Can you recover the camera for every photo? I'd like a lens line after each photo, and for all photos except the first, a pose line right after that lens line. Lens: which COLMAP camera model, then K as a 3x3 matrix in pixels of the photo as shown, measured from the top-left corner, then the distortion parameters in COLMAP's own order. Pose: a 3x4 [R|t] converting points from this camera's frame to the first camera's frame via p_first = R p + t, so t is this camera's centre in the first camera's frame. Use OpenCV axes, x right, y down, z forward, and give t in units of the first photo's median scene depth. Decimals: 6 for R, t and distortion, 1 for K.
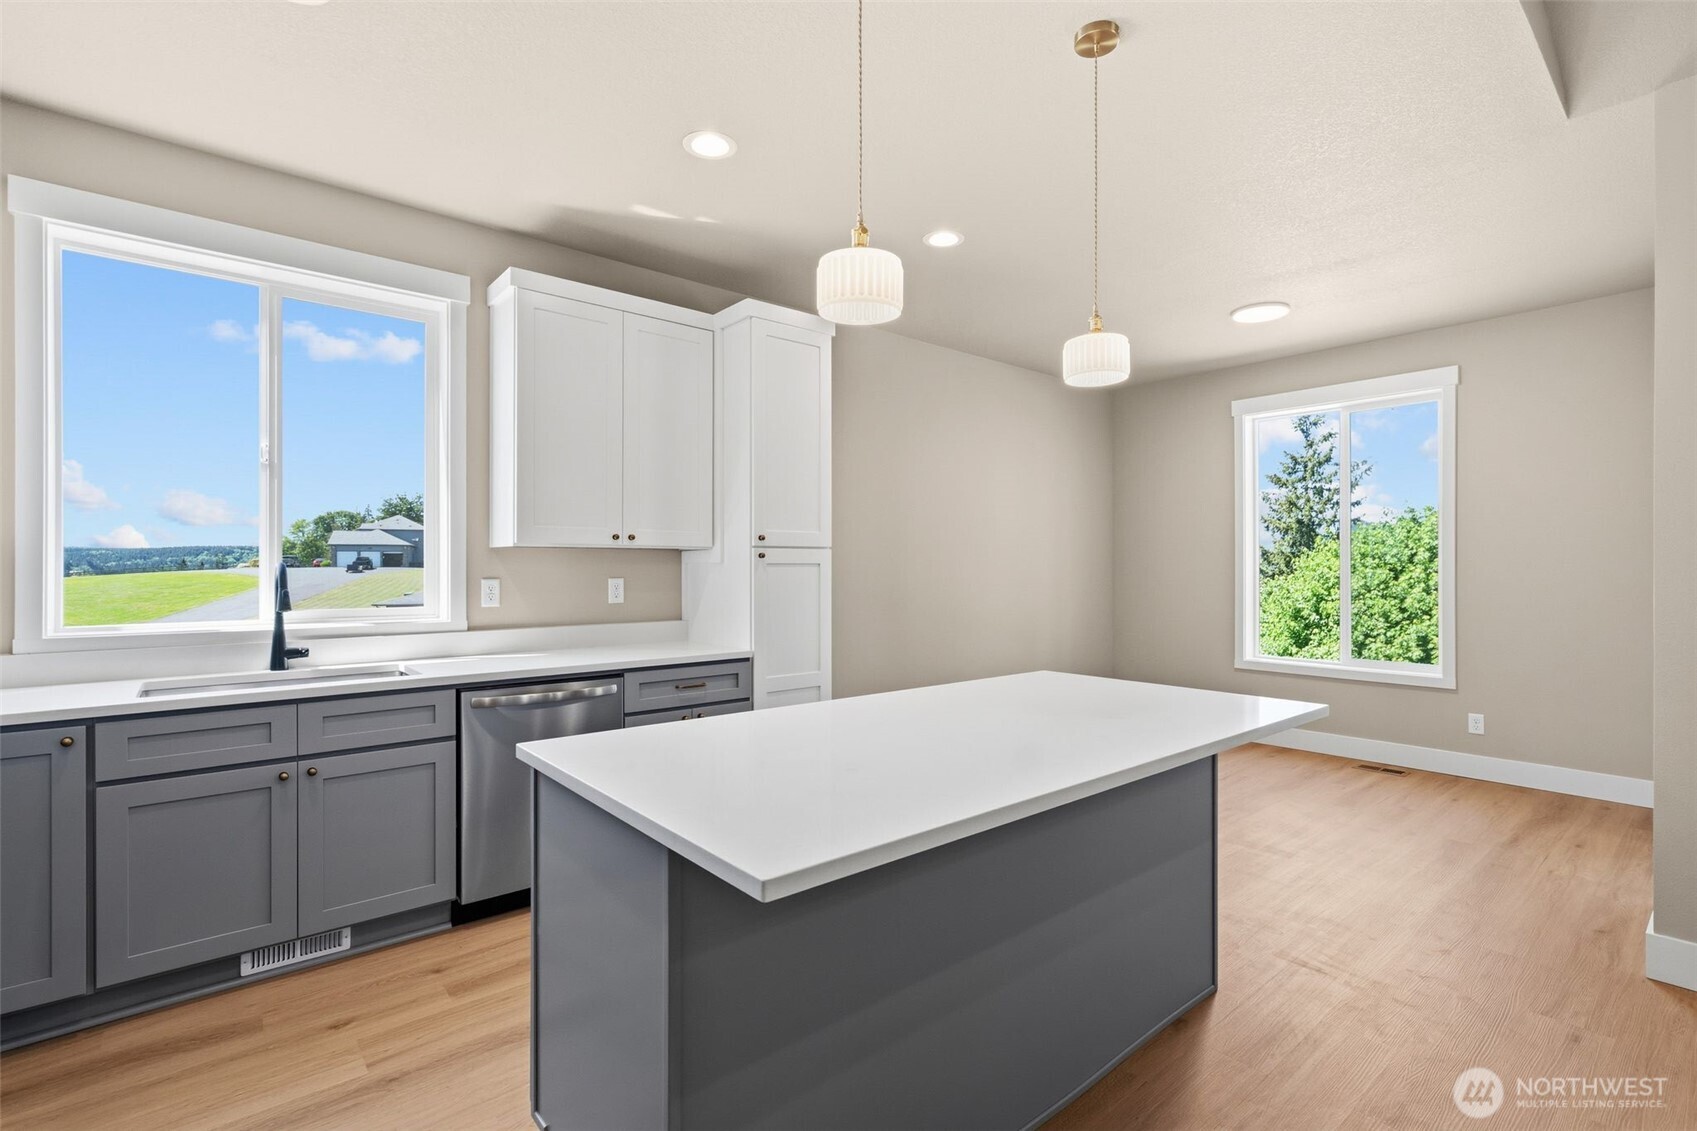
lens RADIAL K [[781.1, 0, 850.9], [0, 781.1, 567.2], [0, 0, 1]] dist [-0.002447, 0.002296]
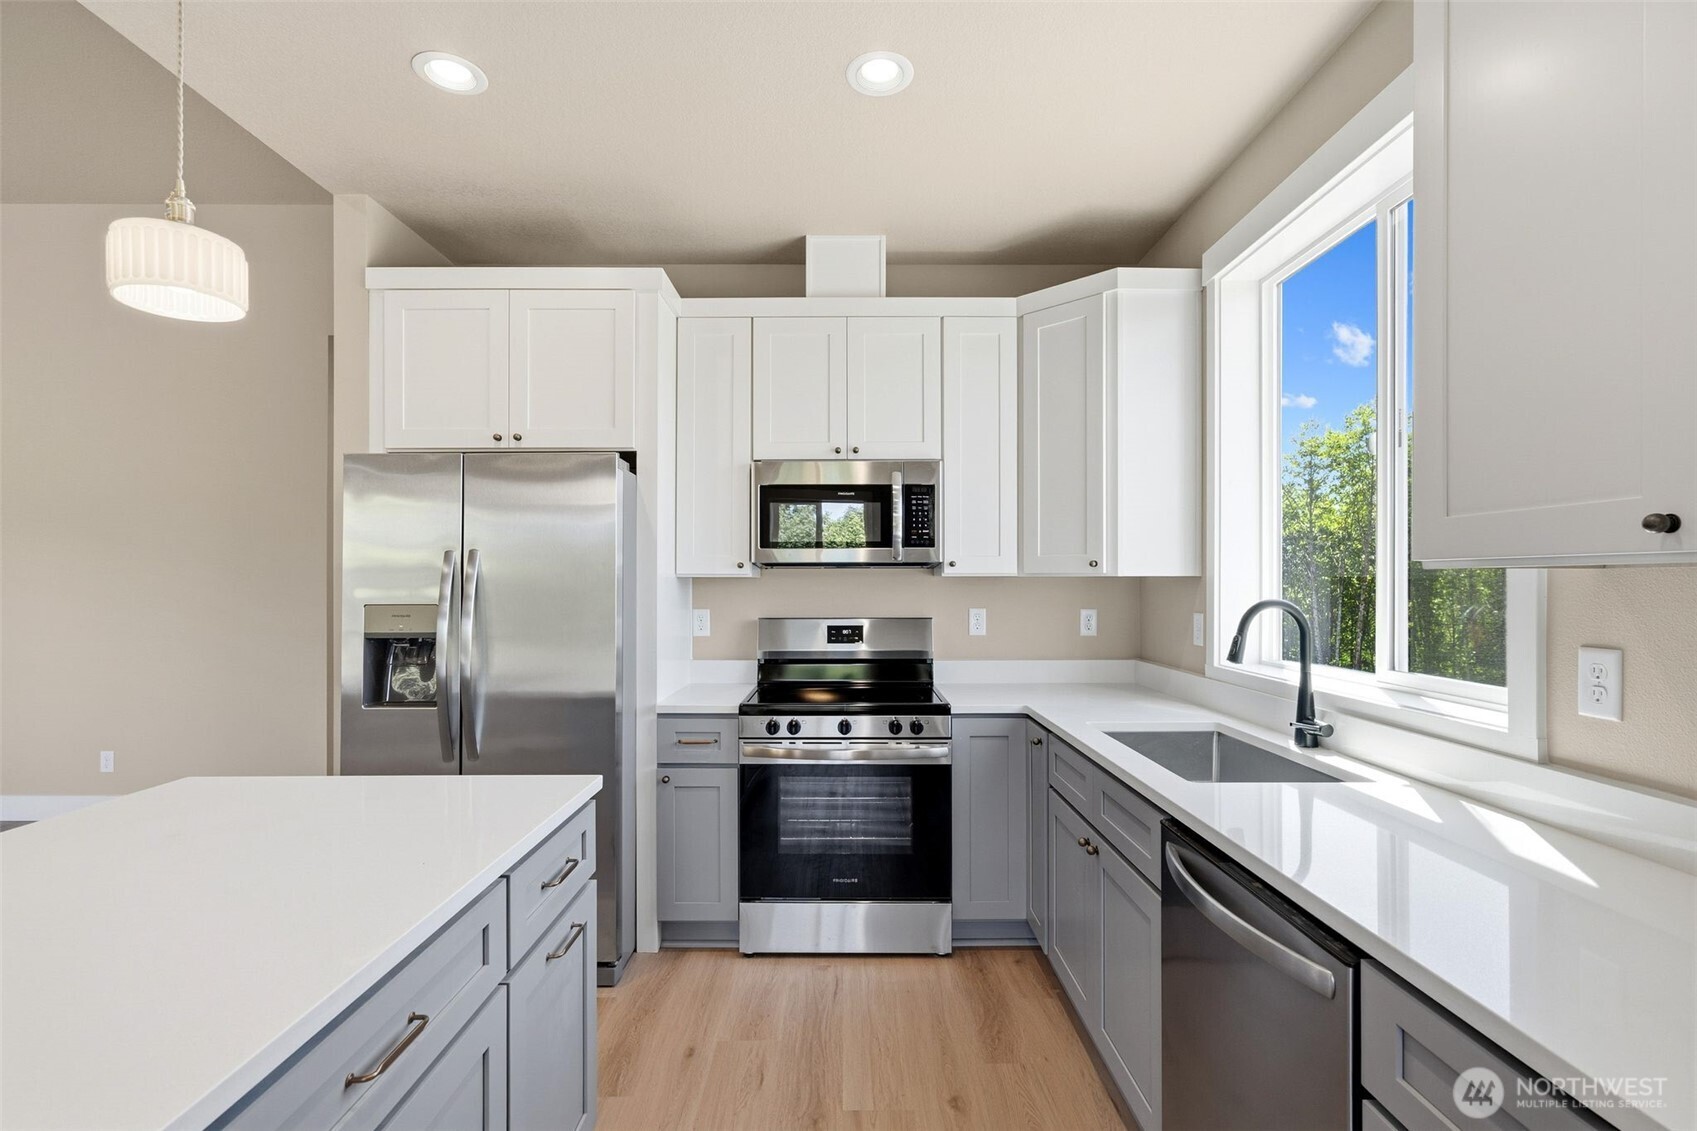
lens RADIAL K [[781.1, 0, 844.3], [0, 781.1, 574.1], [0, 0, 1]] dist [-0.002447, 0.002296]
pose [[-0.646034, -0.004658, -0.763294, 0.094898], [0.002496, 0.999963, -0.008214, -0.021965], [0.763305, -0.007212, -0.645998, 1.031253]]
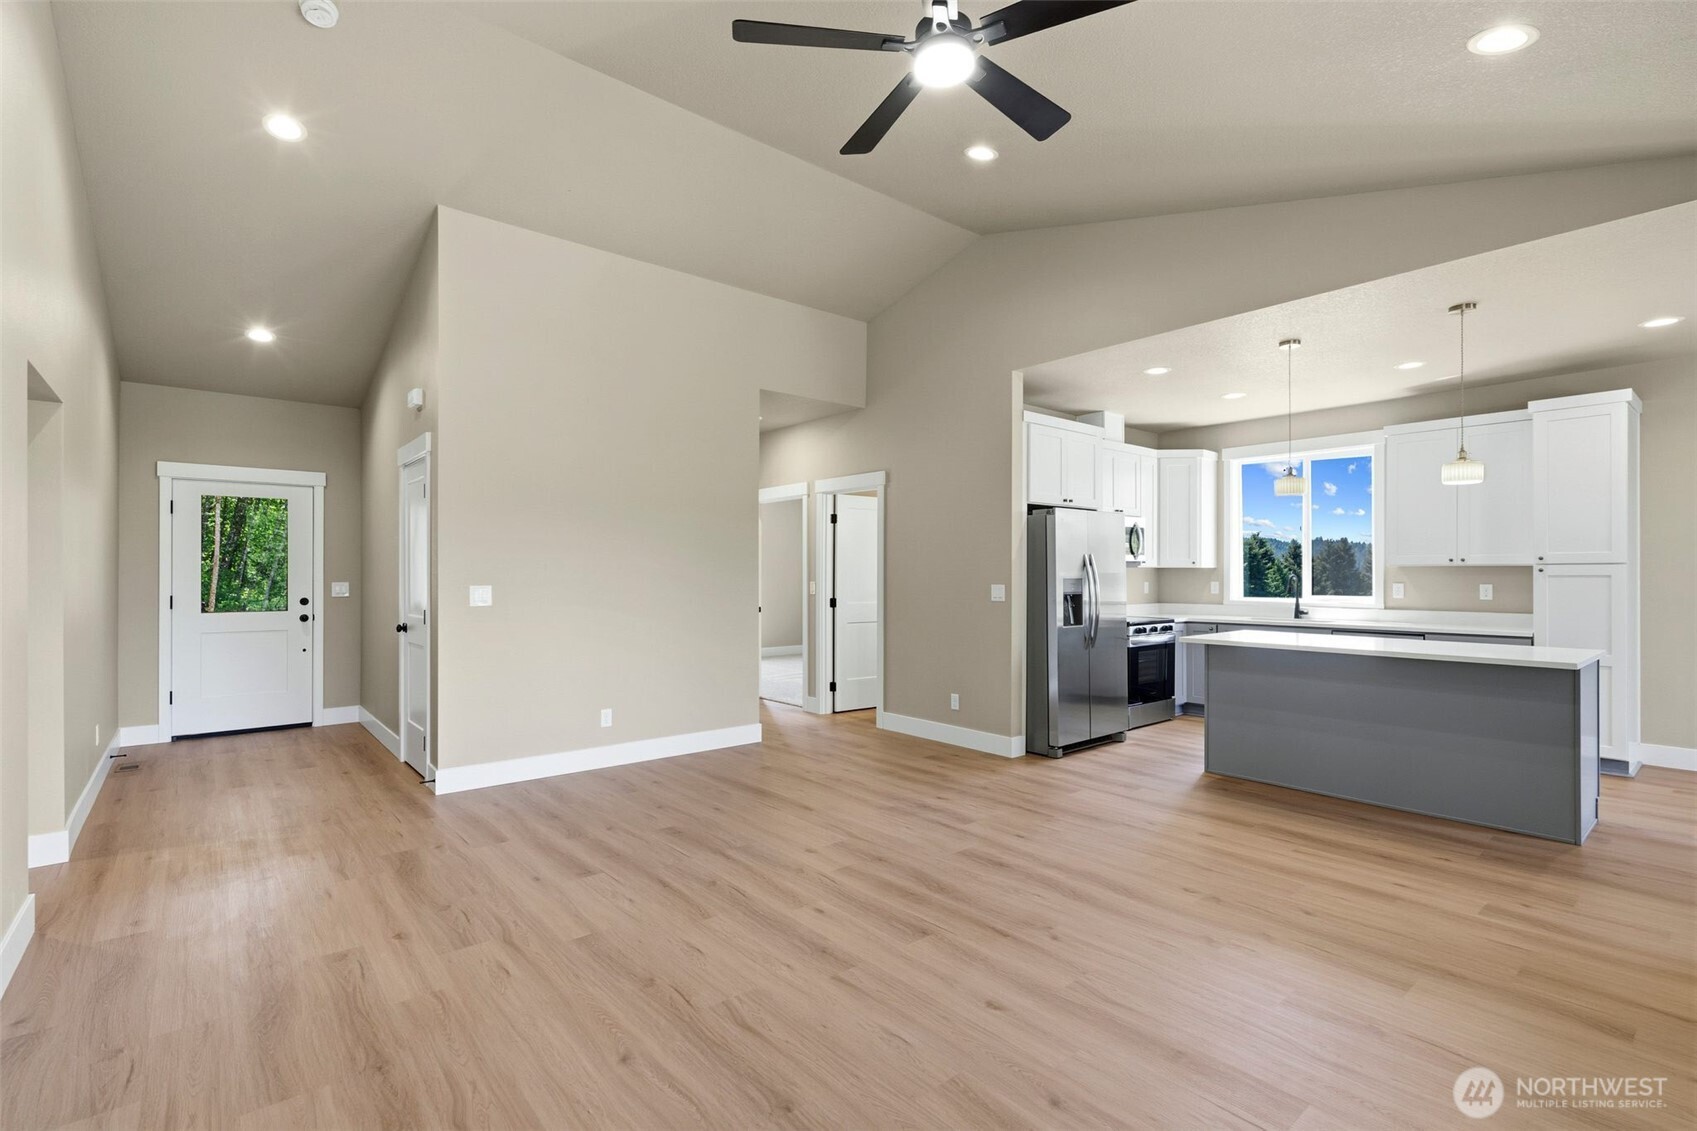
lens RADIAL K [[781.1, 0, 851.1], [0, 781.1, 565.1], [0, 0, 1]] dist [-0.002447, 0.002296]
pose [[-0.000376, -0.010528, -0.999945, 1.543455], [-0.000671, 0.999944, -0.010528, -0.008756], [1.000000, 0.000667, -0.000383, -0.357275]]
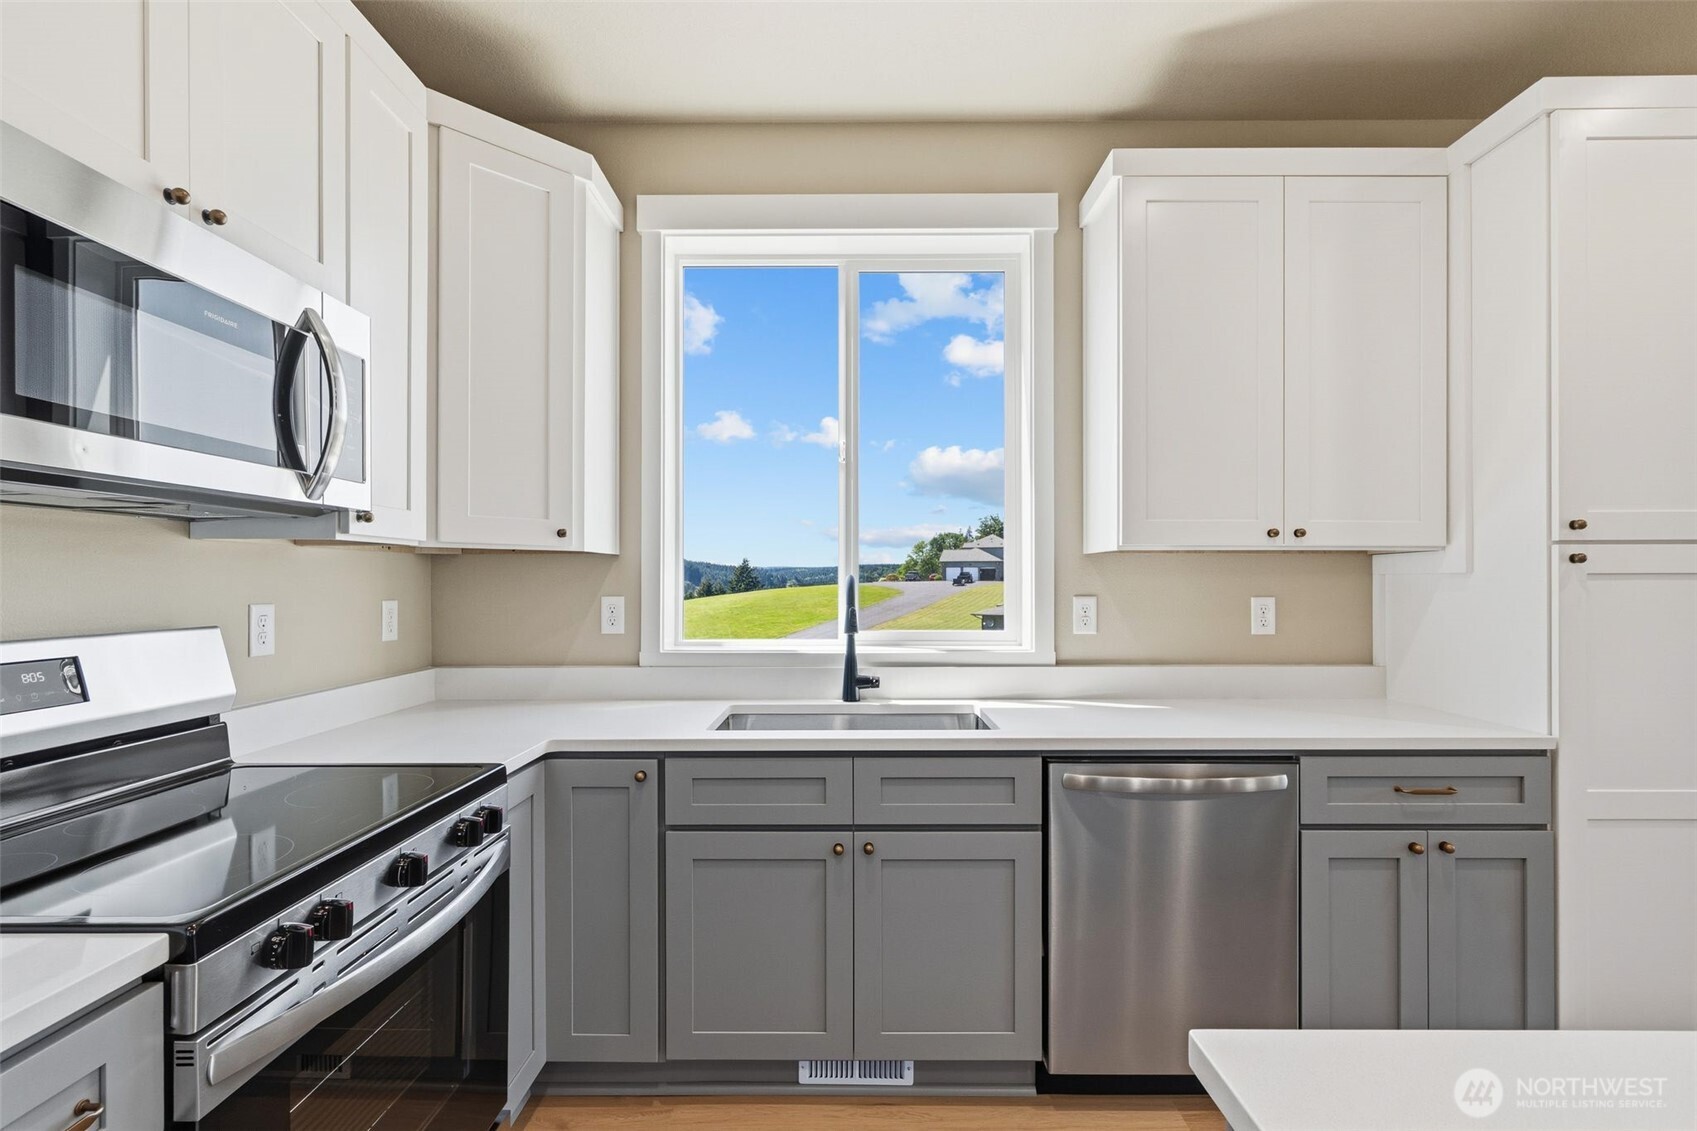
lens RADIAL K [[781.1, 0, 844.5], [0, 781.1, 577.7], [0, 0, 1]] dist [-0.002447, 0.002296]
pose [[0.756571, -0.002877, -0.653905, -0.160763], [0.000122, 0.999991, -0.004258, 0.000303], [0.653911, 0.003142, 0.756565, 0.313701]]
